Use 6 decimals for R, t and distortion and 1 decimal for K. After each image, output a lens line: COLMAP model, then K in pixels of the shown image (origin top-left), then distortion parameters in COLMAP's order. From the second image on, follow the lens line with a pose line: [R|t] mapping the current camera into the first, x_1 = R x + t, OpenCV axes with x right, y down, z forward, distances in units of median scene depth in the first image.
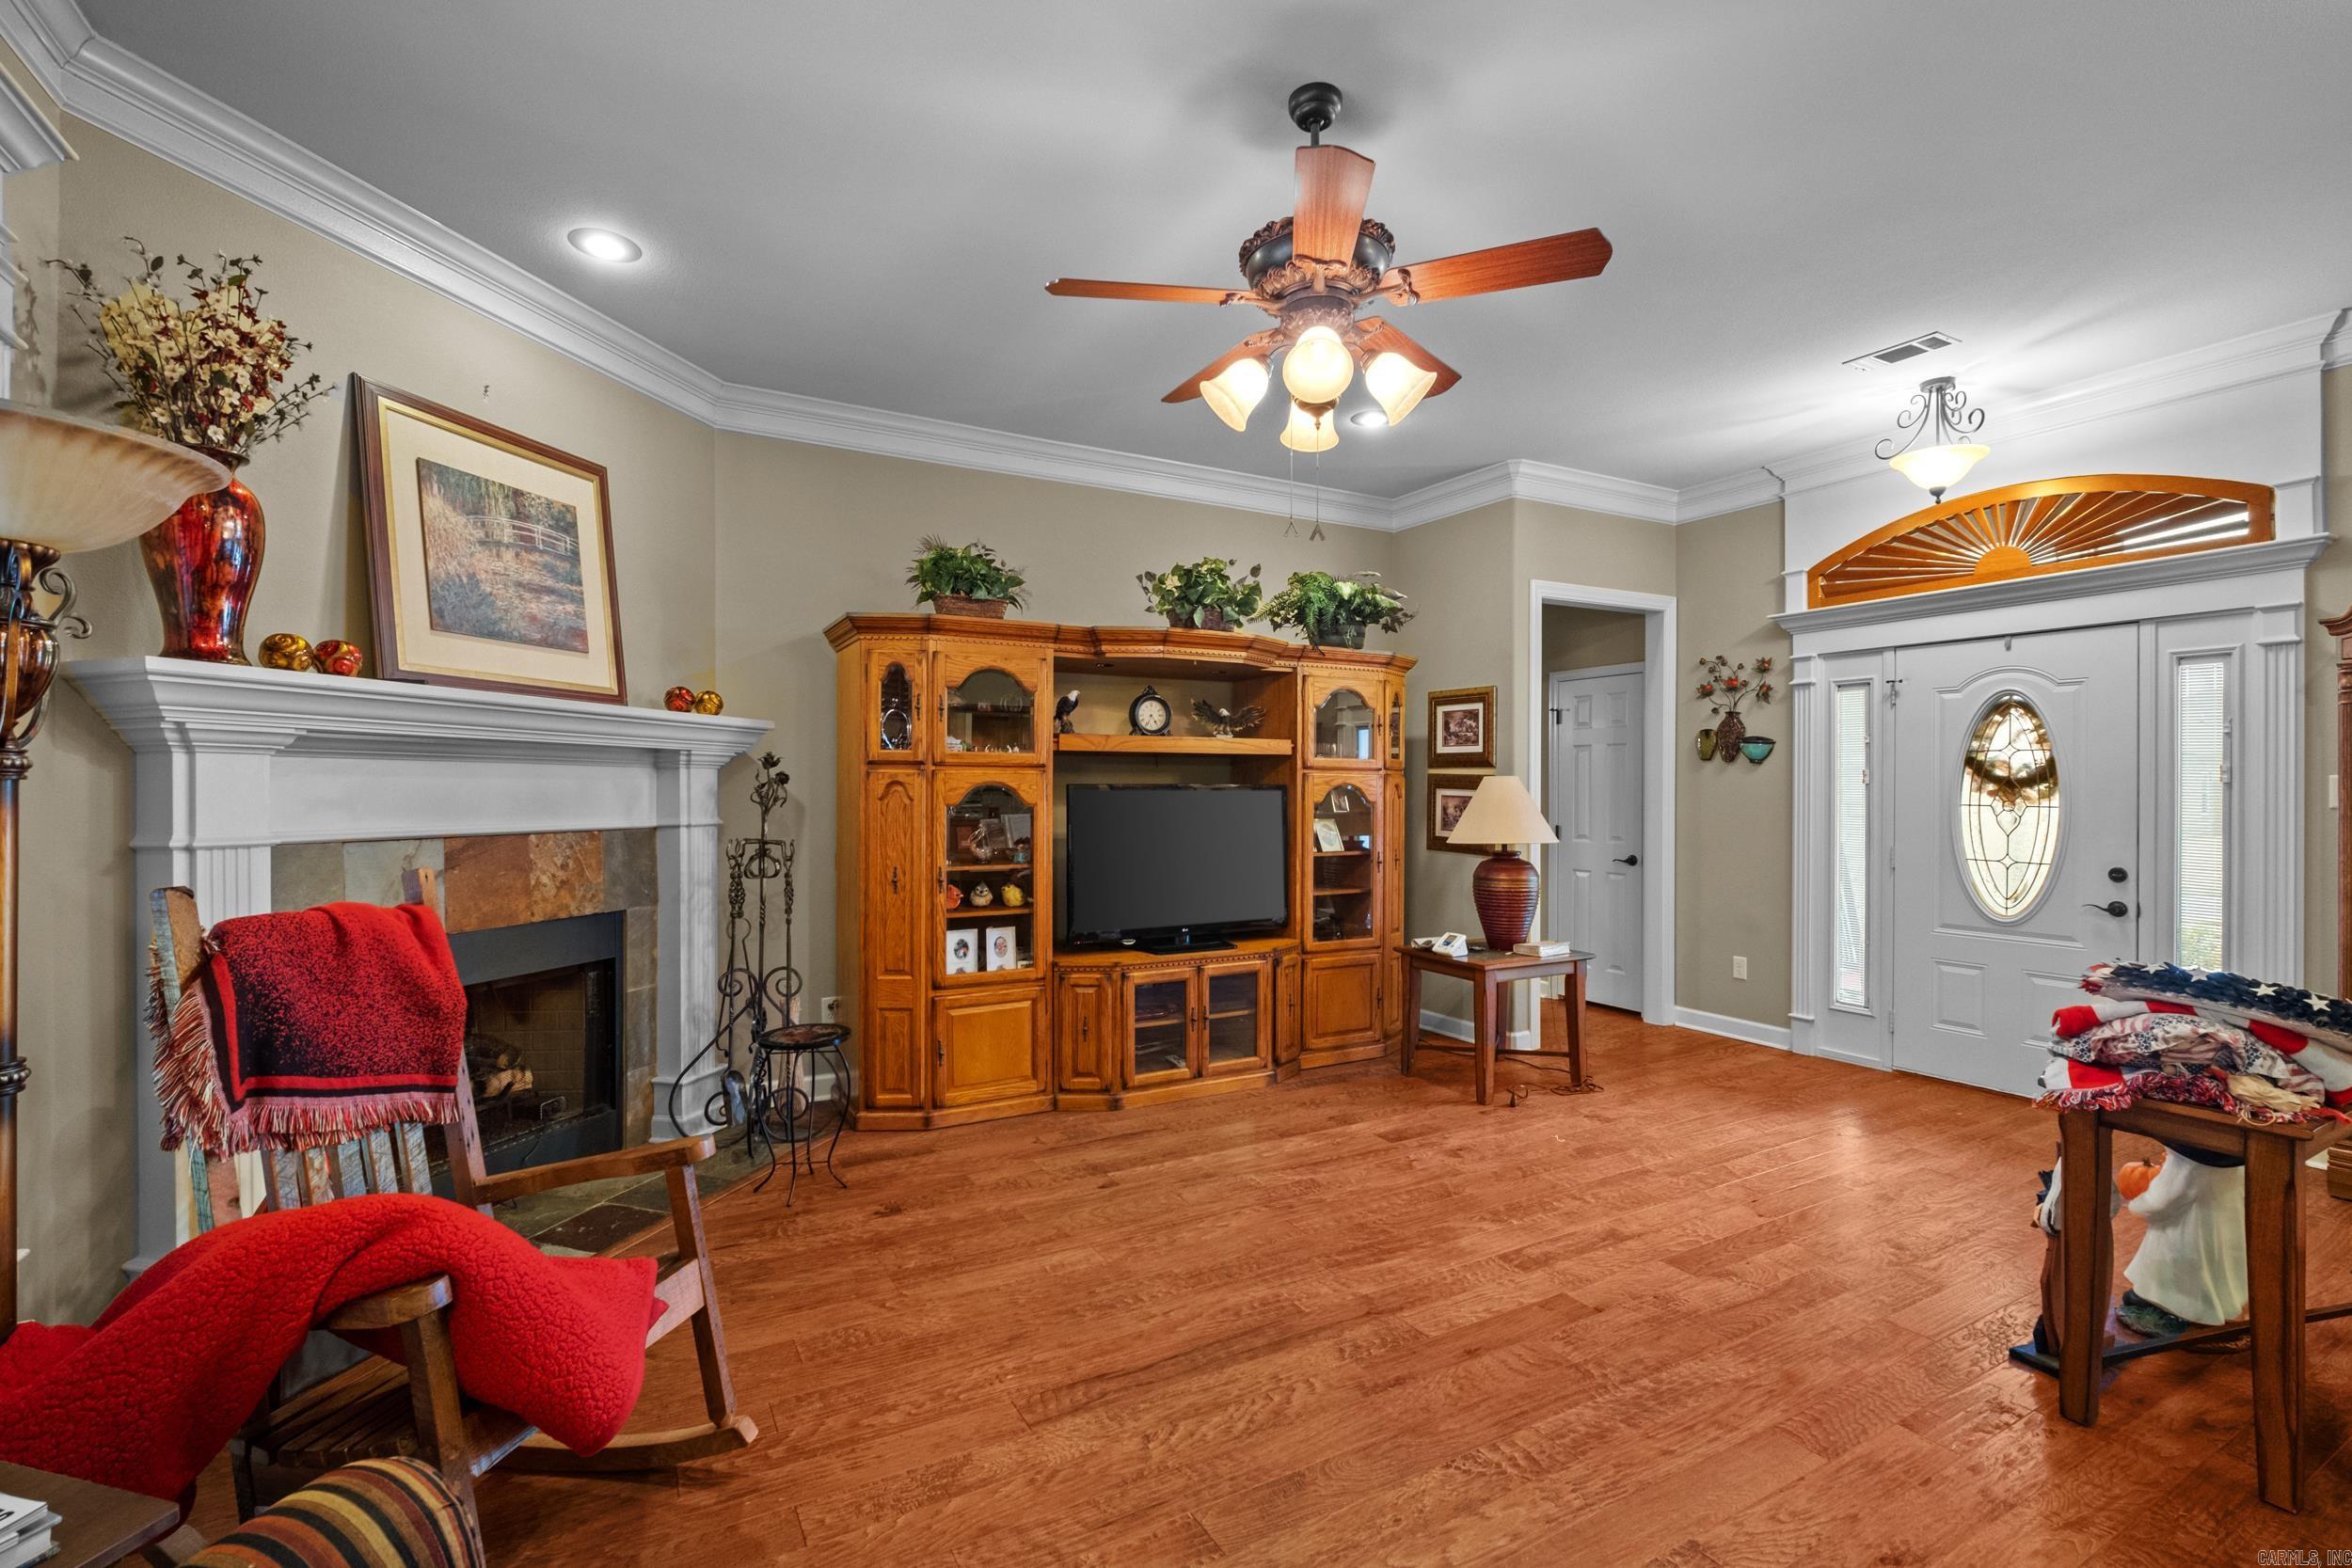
lens RADIAL K [[1024.3, 0, 1171.8], [0, 1024.3, 788.1], [0, 0, 1]] dist [-0.008134, -0.000313]
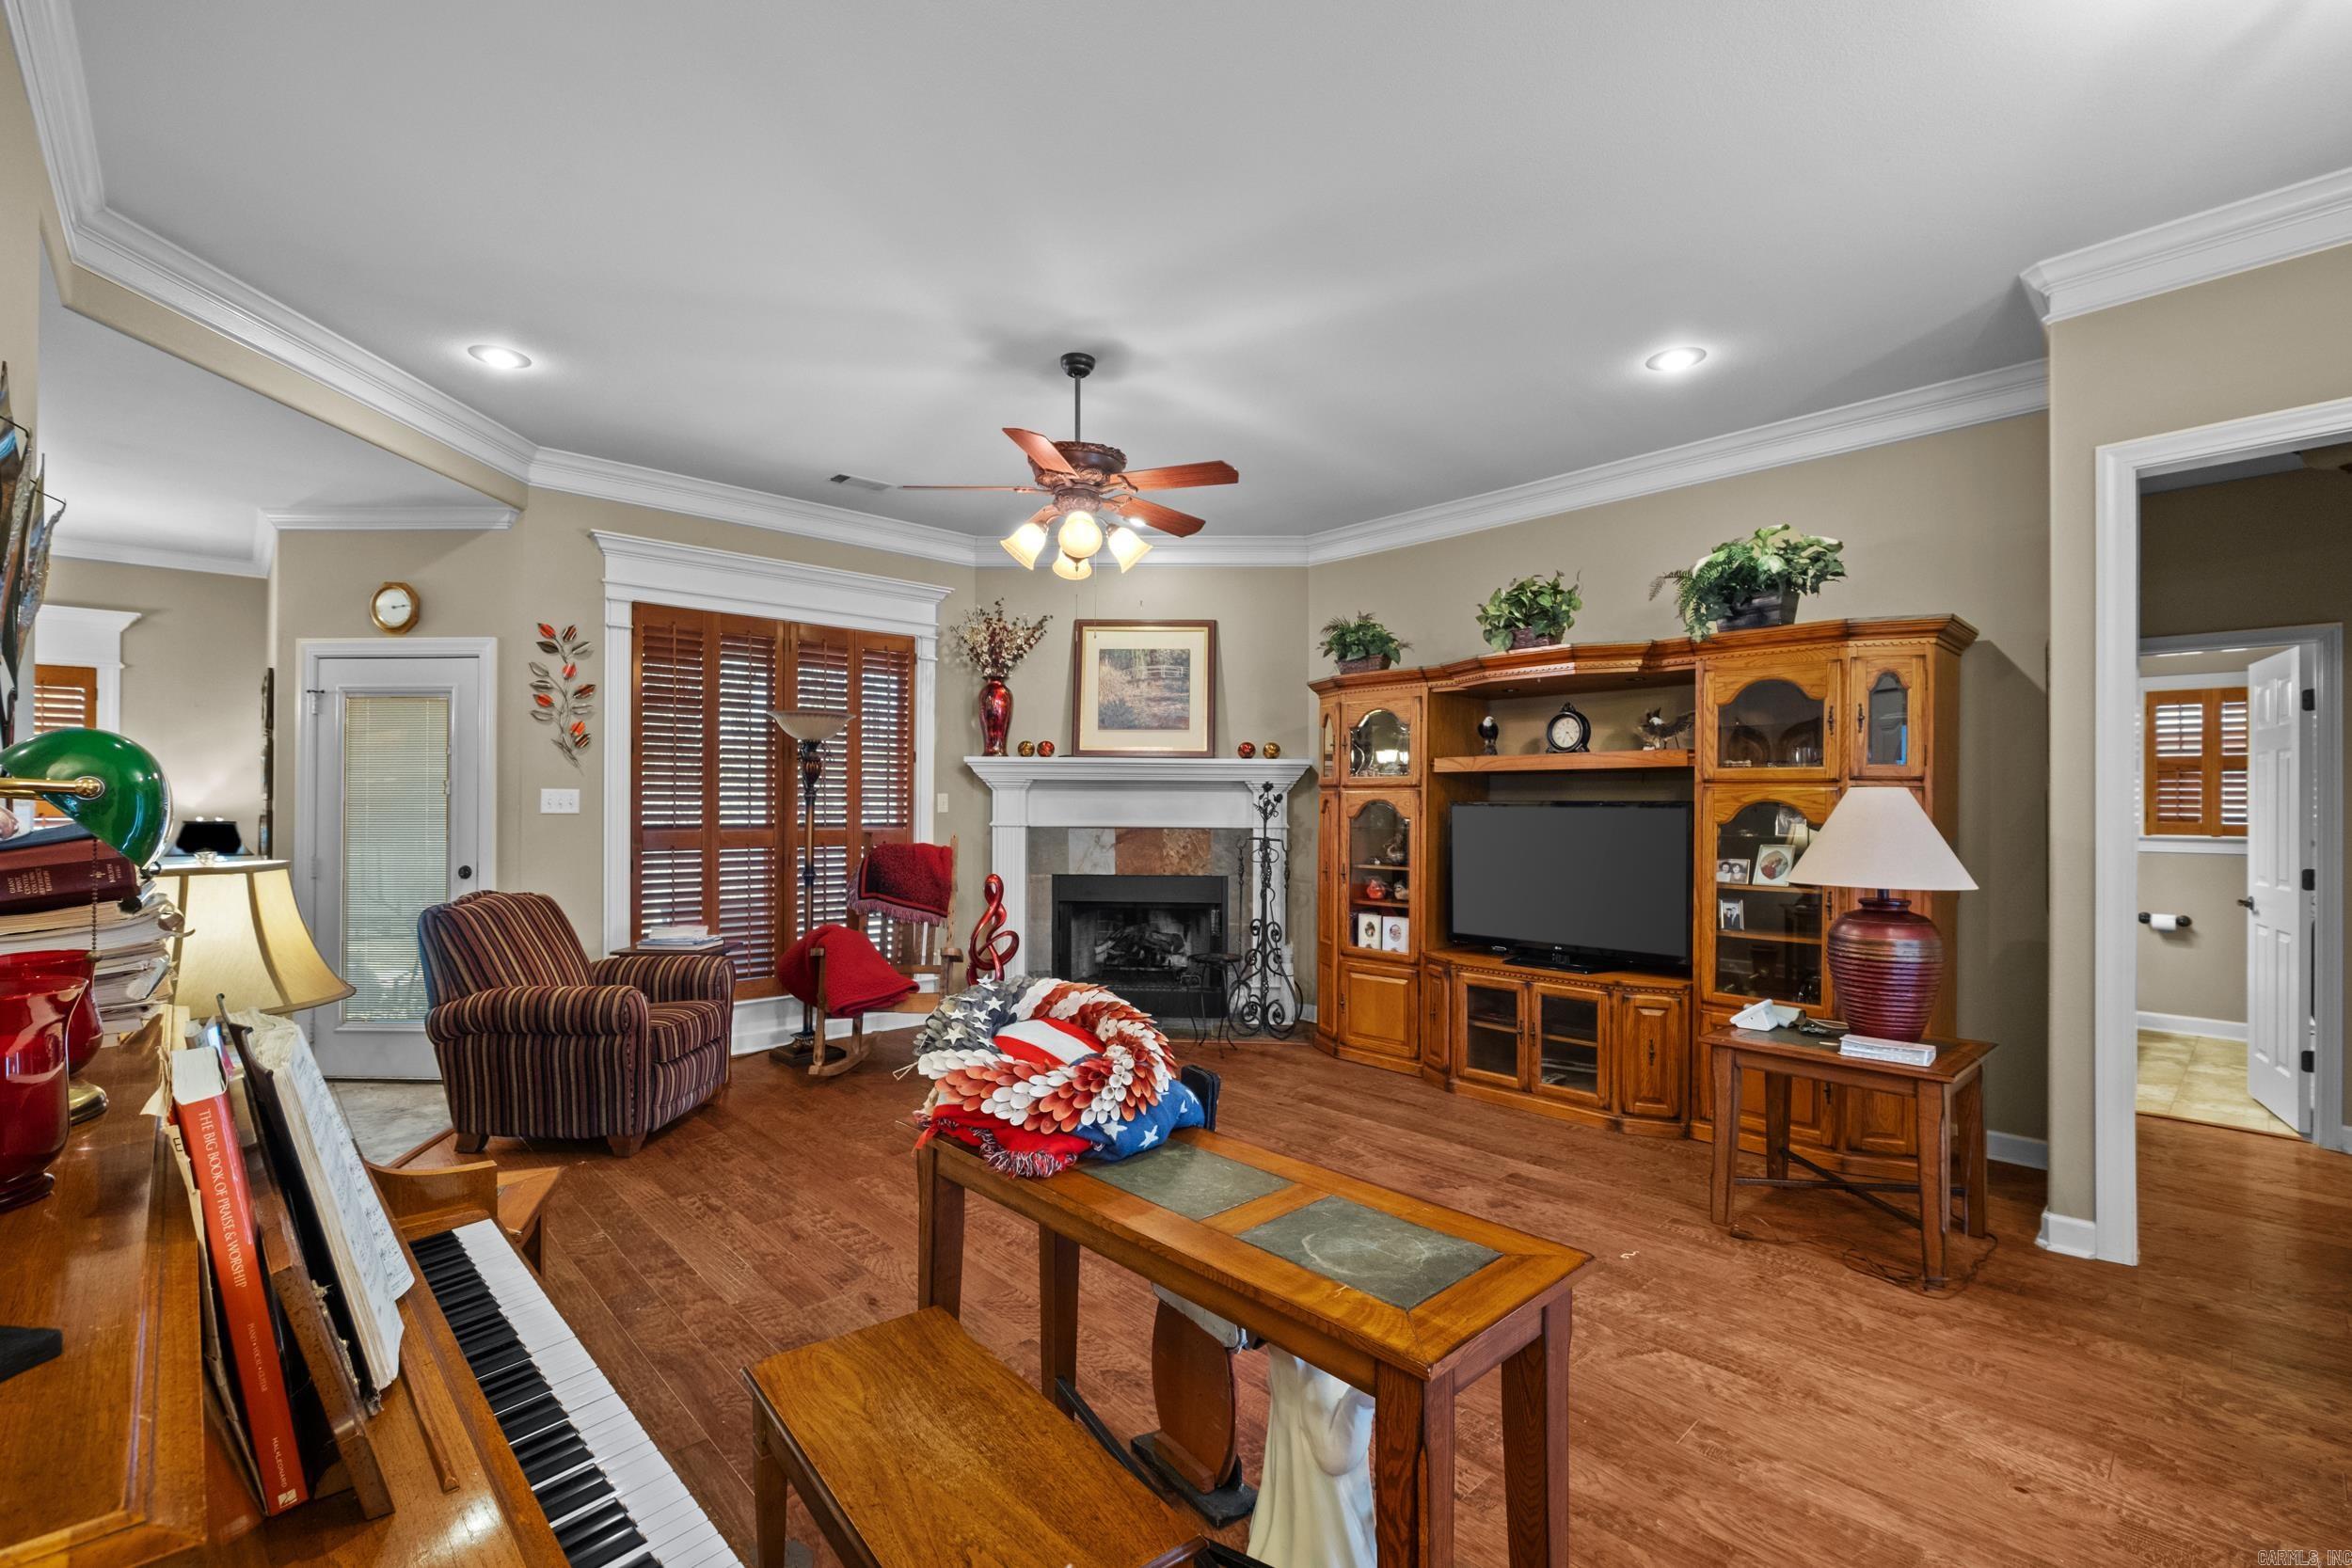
lens RADIAL K [[1034.5, 0, 1183.8], [0, 1034.5, 795.7], [0, 0, 1]] dist [-0.011512, -0.000216]
pose [[0.250772, -0.008373, -0.968010, 0.993807], [-0.003767, 0.999947, -0.009626, 0.002030], [0.968039, 0.006061, 0.250727, 0.445658]]
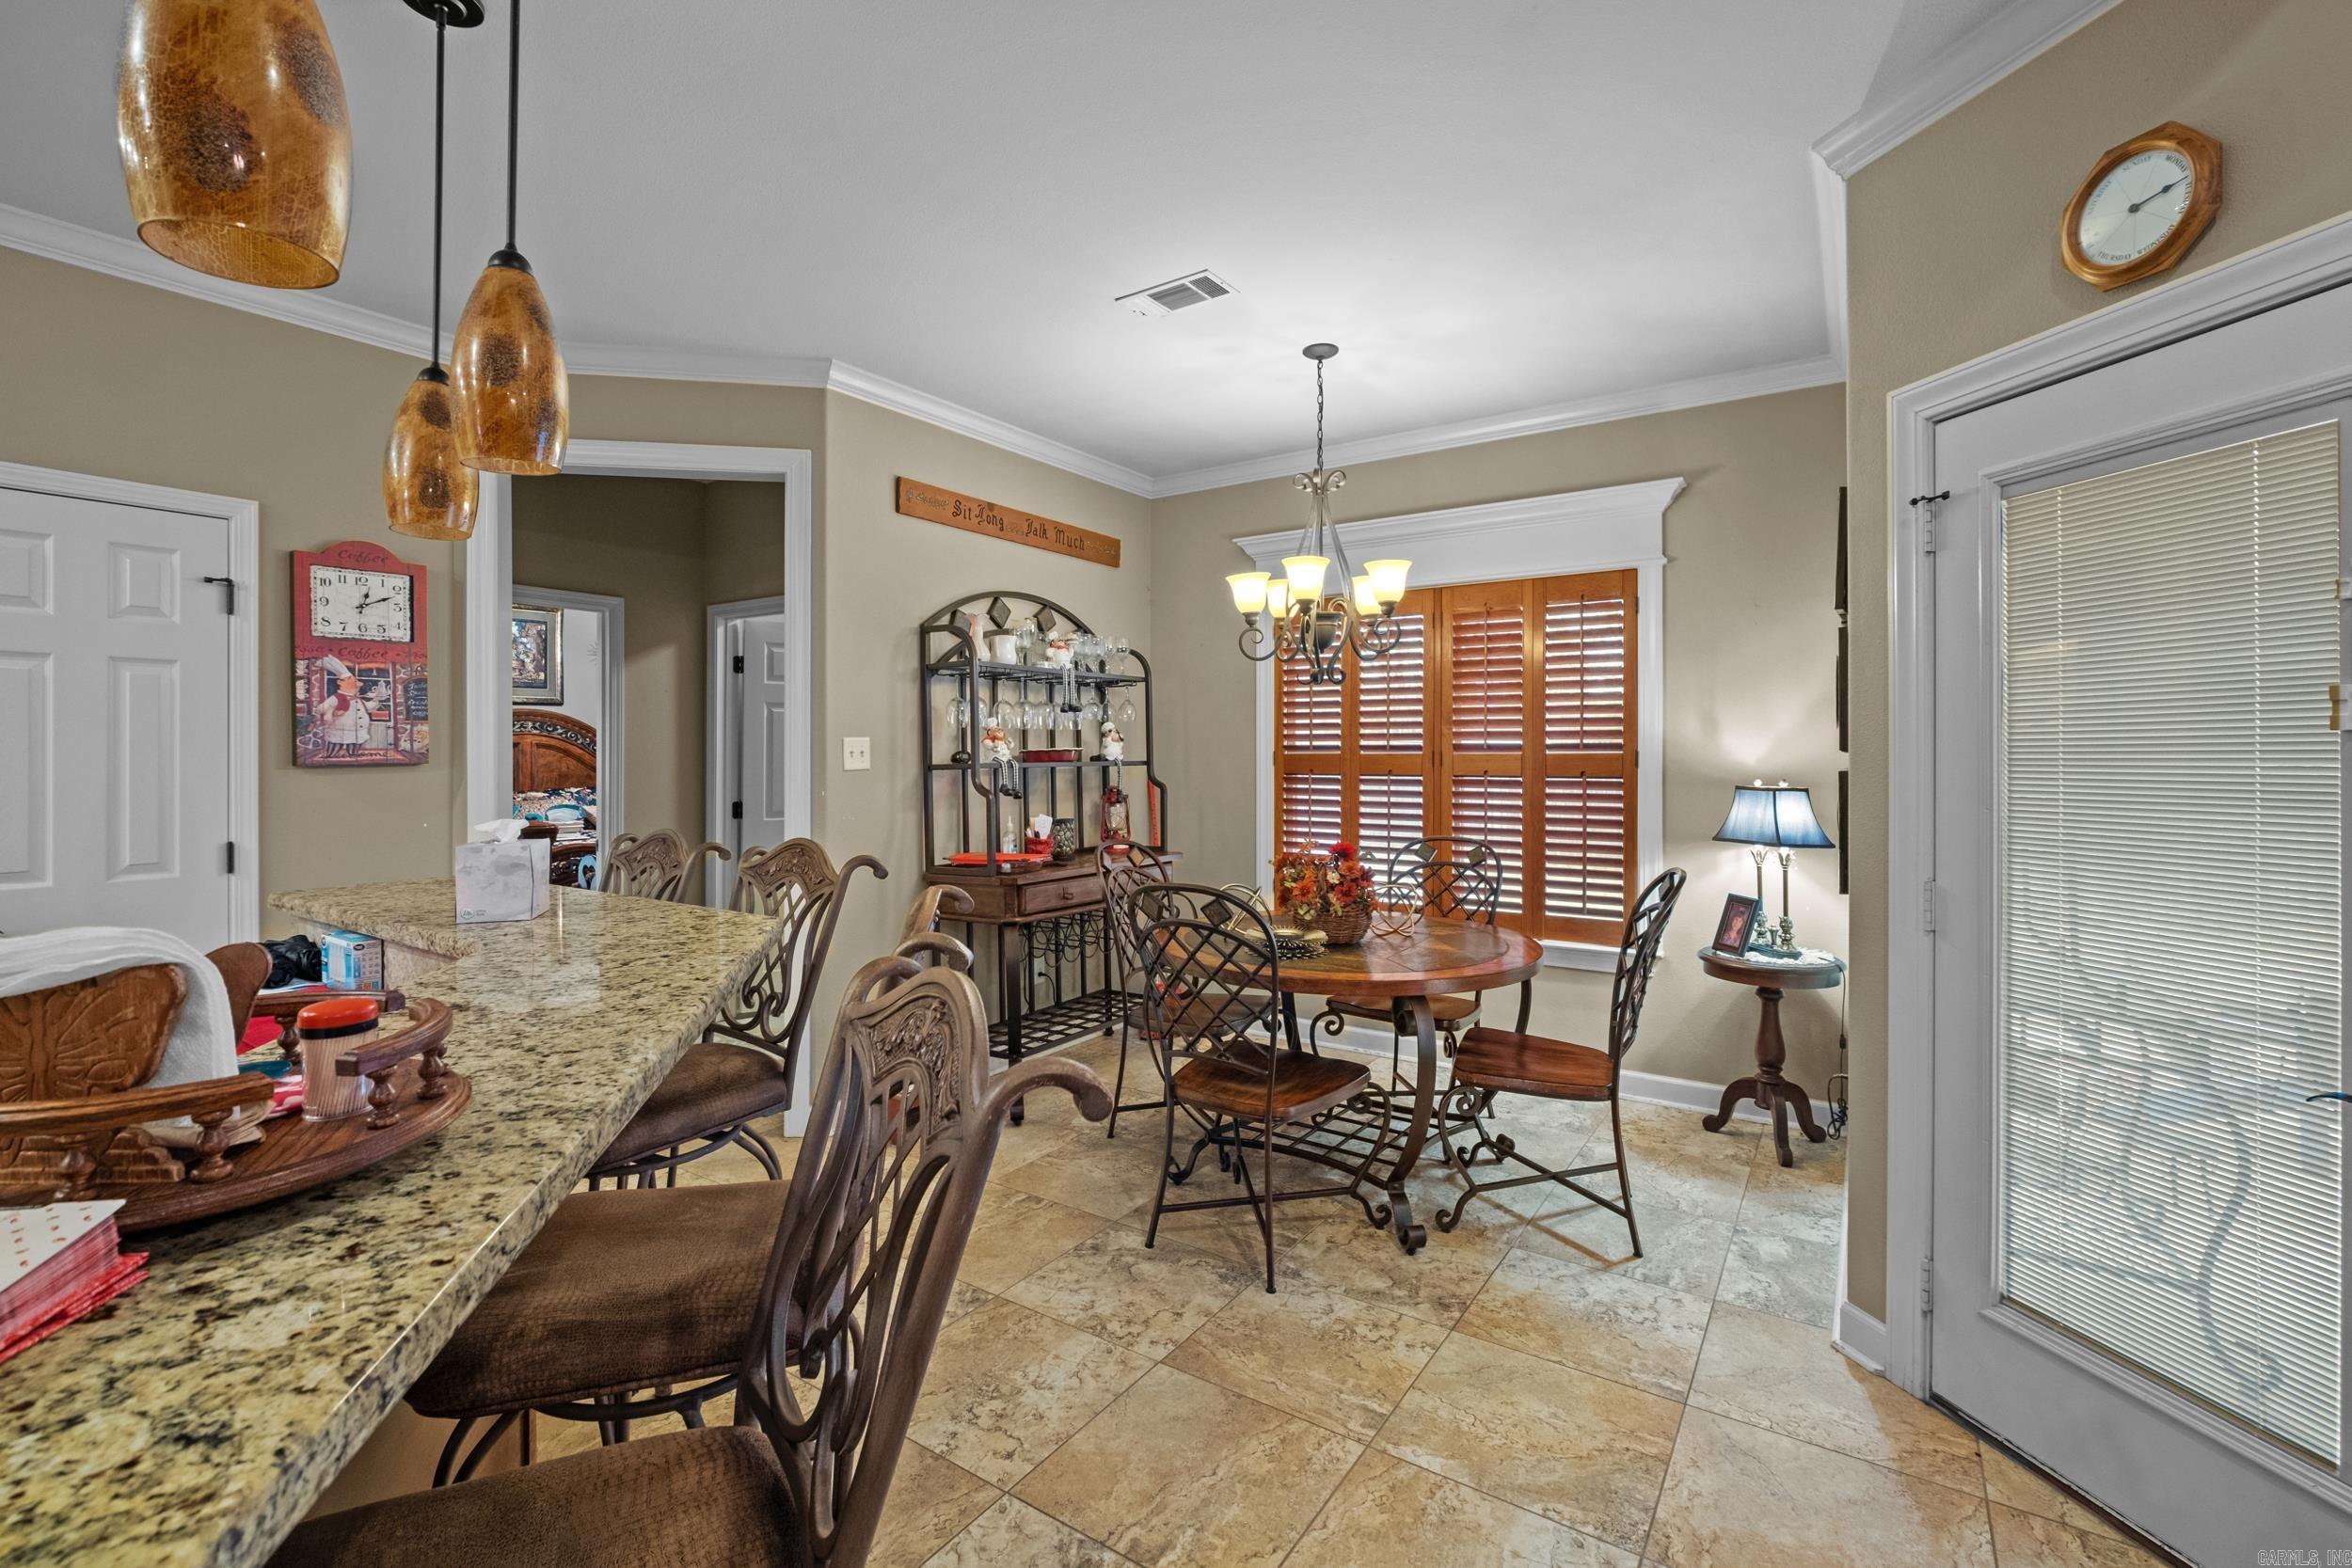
lens RADIAL K [[1031.9, 0, 1161.7], [0, 1031.9, 753.3], [0, 0, 1]] dist [-0.003842, -0.000095]
pose [[-0.892389, -0.001196, -0.451265, 0.194022], [-0.002129, 0.999997, 0.001559, -0.001199], [0.451262, 0.002352, -0.892389, 0.068807]]
